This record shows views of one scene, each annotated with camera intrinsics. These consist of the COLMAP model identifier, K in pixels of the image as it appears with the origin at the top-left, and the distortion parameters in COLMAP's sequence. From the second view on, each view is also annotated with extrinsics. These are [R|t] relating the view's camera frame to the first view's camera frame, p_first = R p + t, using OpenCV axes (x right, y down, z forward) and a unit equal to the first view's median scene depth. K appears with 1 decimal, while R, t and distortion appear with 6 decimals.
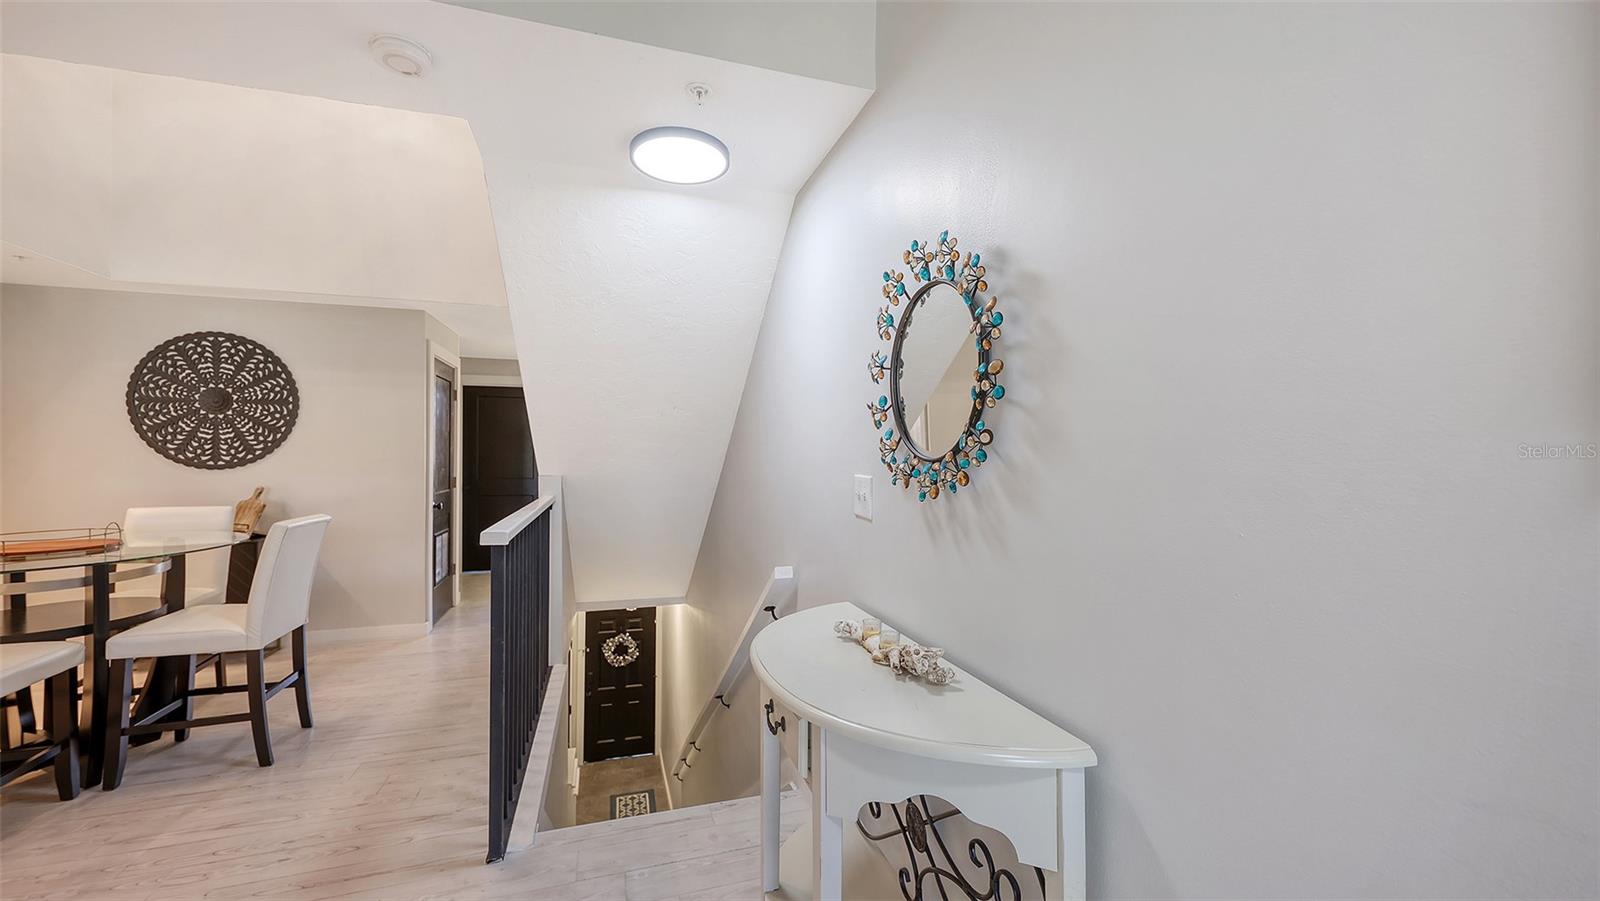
lens RADIAL K [[616.8, 0, 809.0], [0, 616.8, 448.0], [0, 0, 1]] dist [-0.000410, -0.000636]
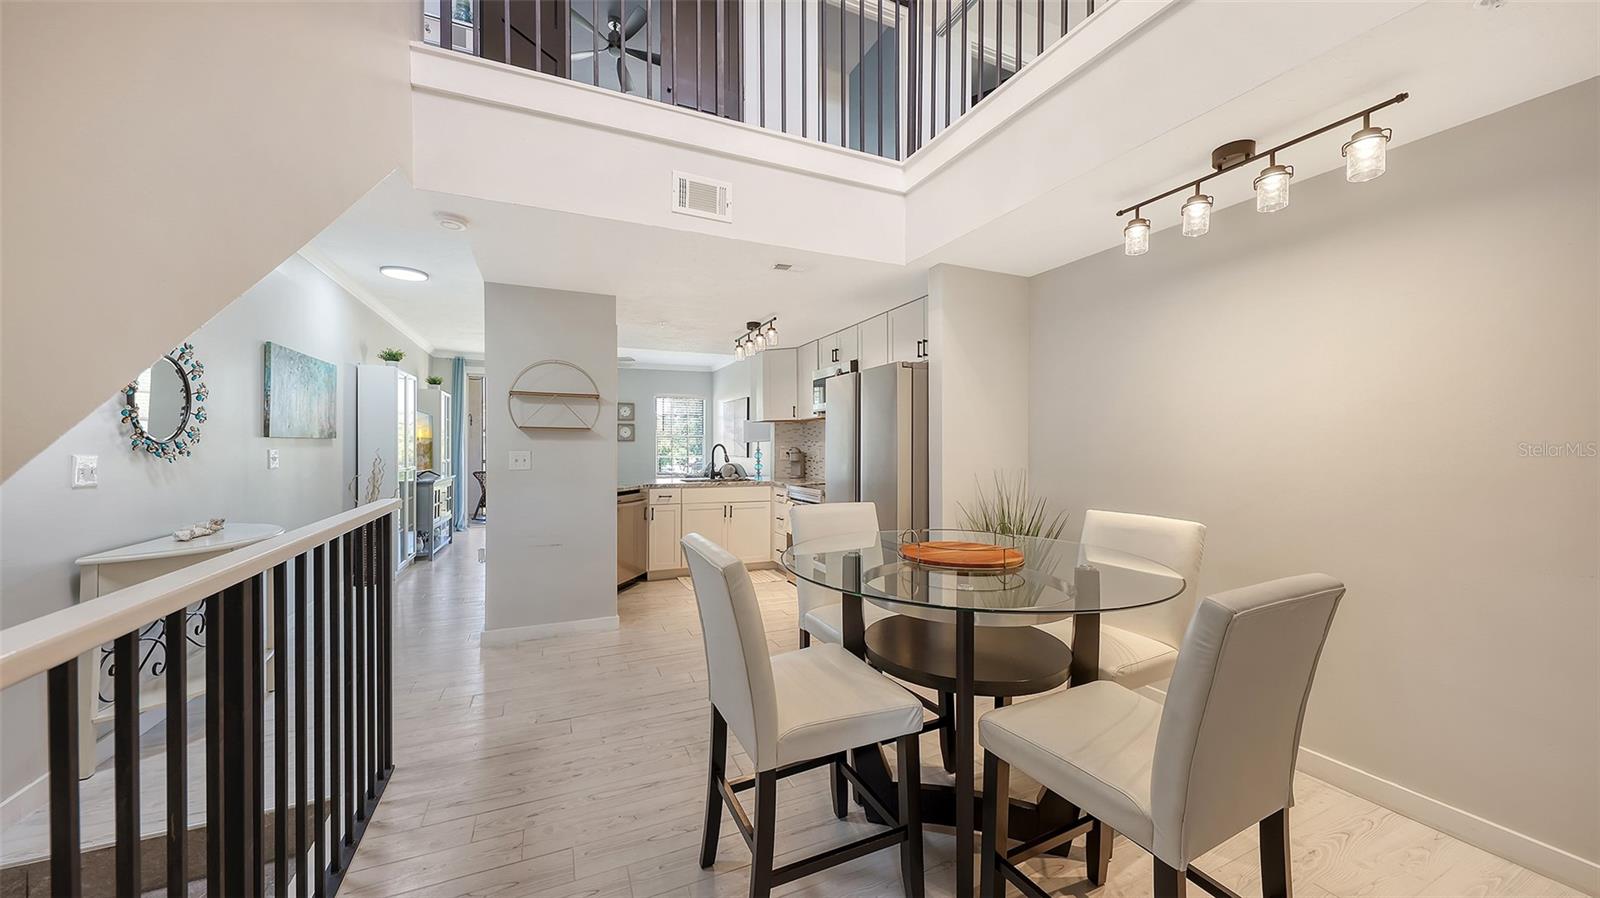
lens RADIAL K [[555.7, 0, 805.3], [0, 555.7, 440.5], [0, 0, 1]] dist [0.001214, -0.001216]
pose [[-0.994140, -0.004183, -0.108021, -0.602731], [-0.001871, 0.999767, -0.021501, 0.017167], [0.108086, -0.021173, -0.993916, 1.095043]]
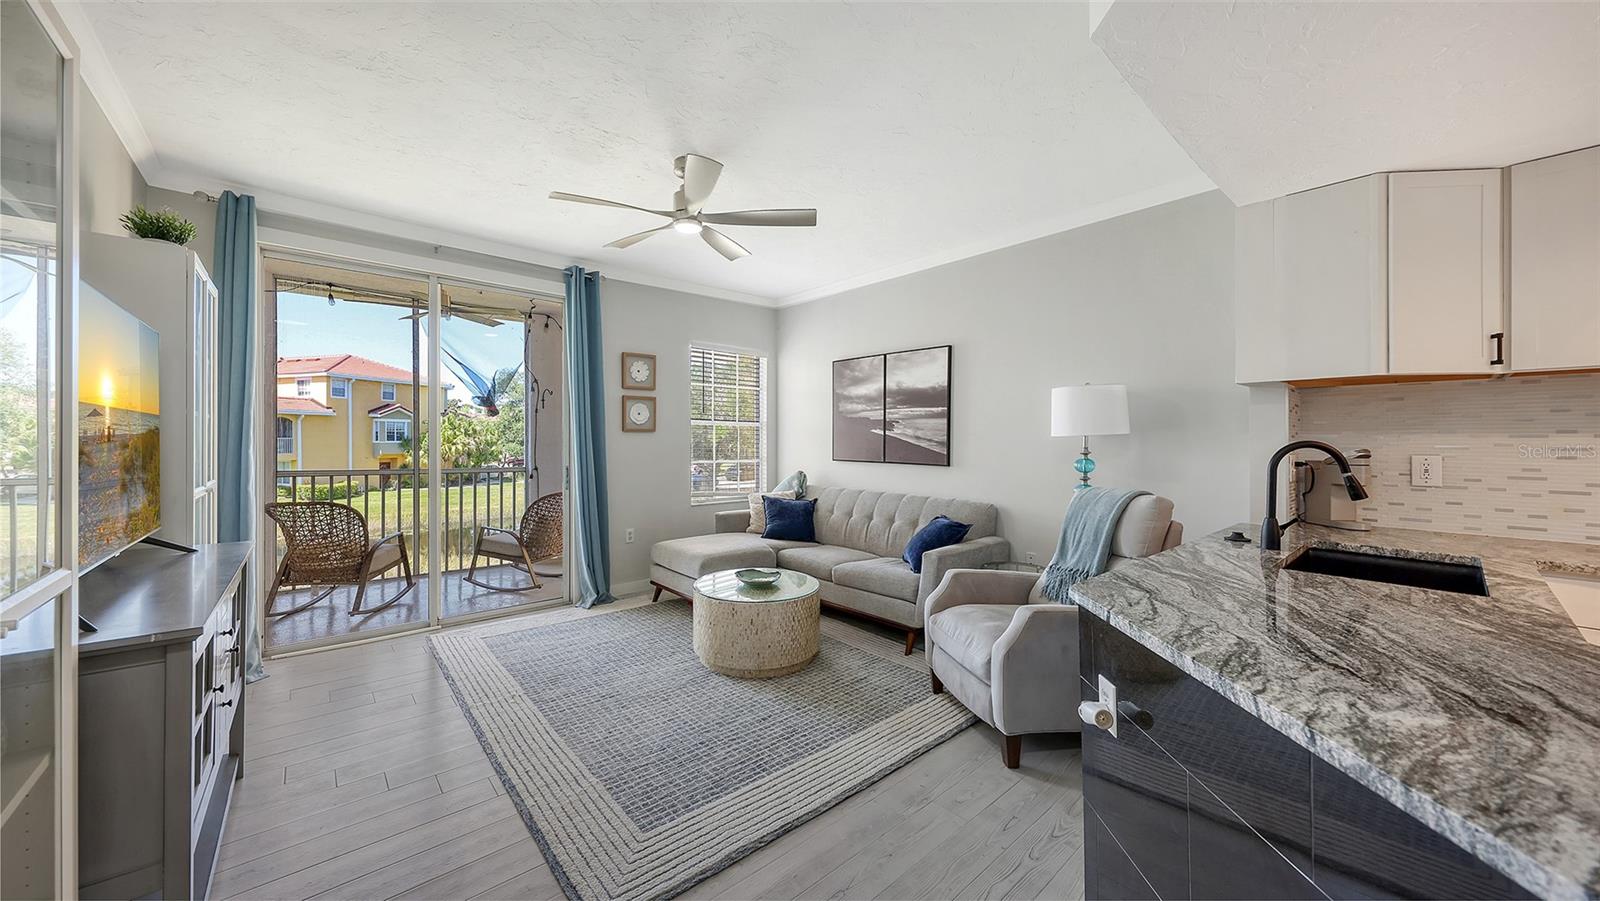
lens RADIAL K [[555.7, 0, 784.7], [0, 555.7, 445.7], [0, 0, 1]] dist [0.001214, -0.001216]
pose [[-0.925334, -0.001171, -0.379150, 0.077608], [-0.001620, 0.999998, 0.000866, -0.001928], [0.379149, 0.001416, -0.925335, -0.163748]]
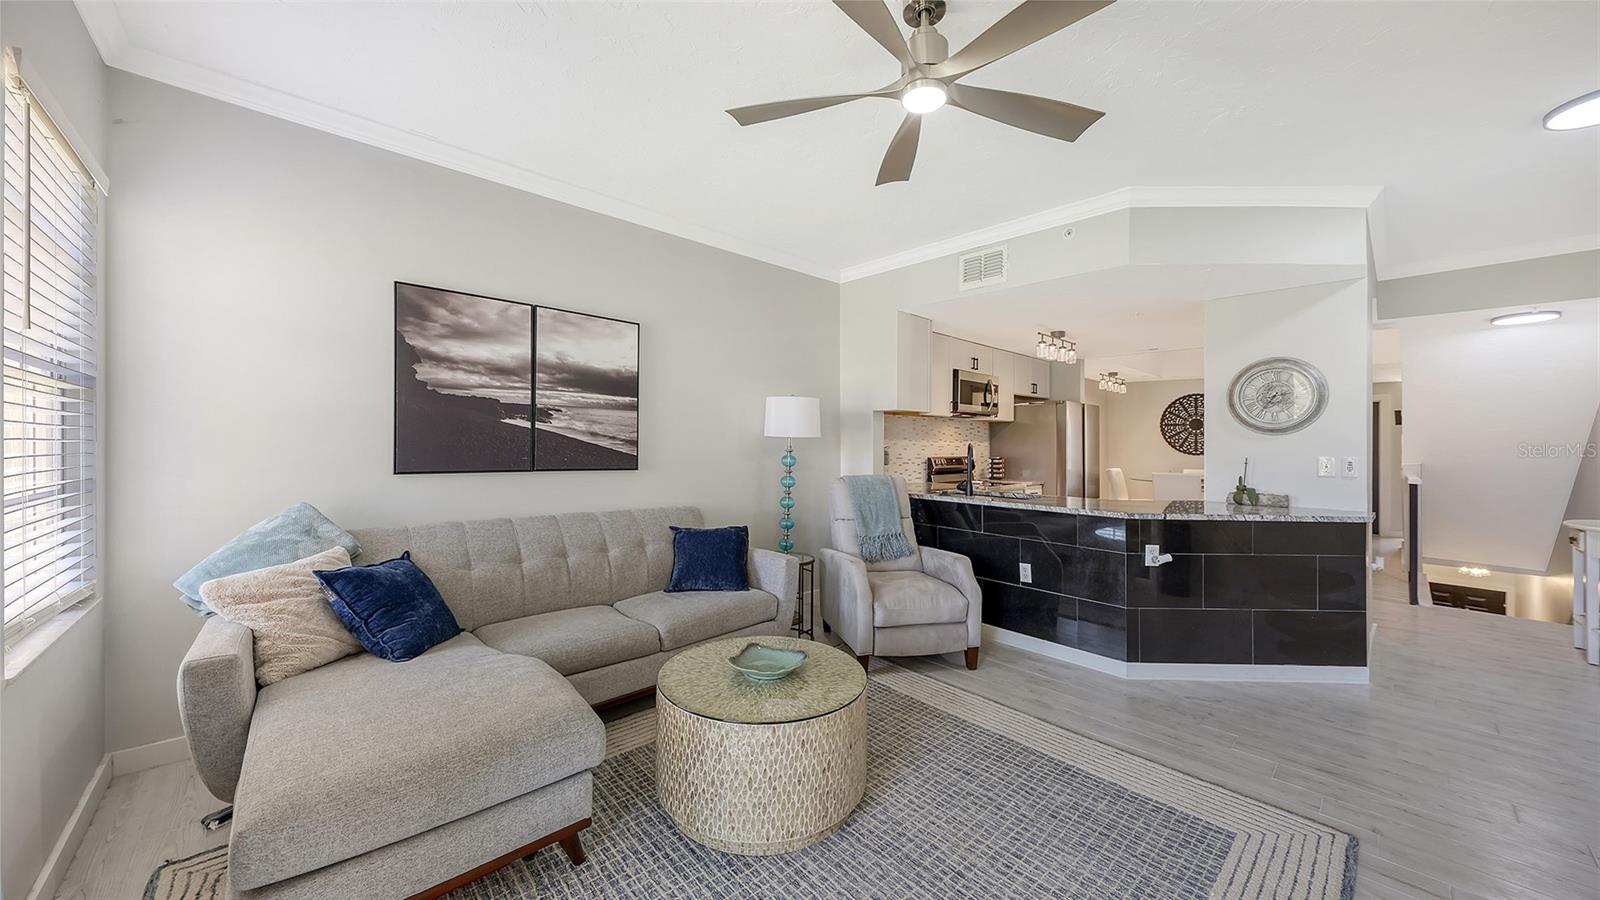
lens RADIAL K [[555.7, 0, 791.7], [0, 555.7, 436.1], [0, 0, 1]] dist [0.001214, -0.001216]
pose [[0.406732, -0.008649, -0.913507, 0.290792], [-0.003788, 0.999931, -0.011154, -0.006361], [0.913540, 0.007997, 0.406671, -1.183596]]
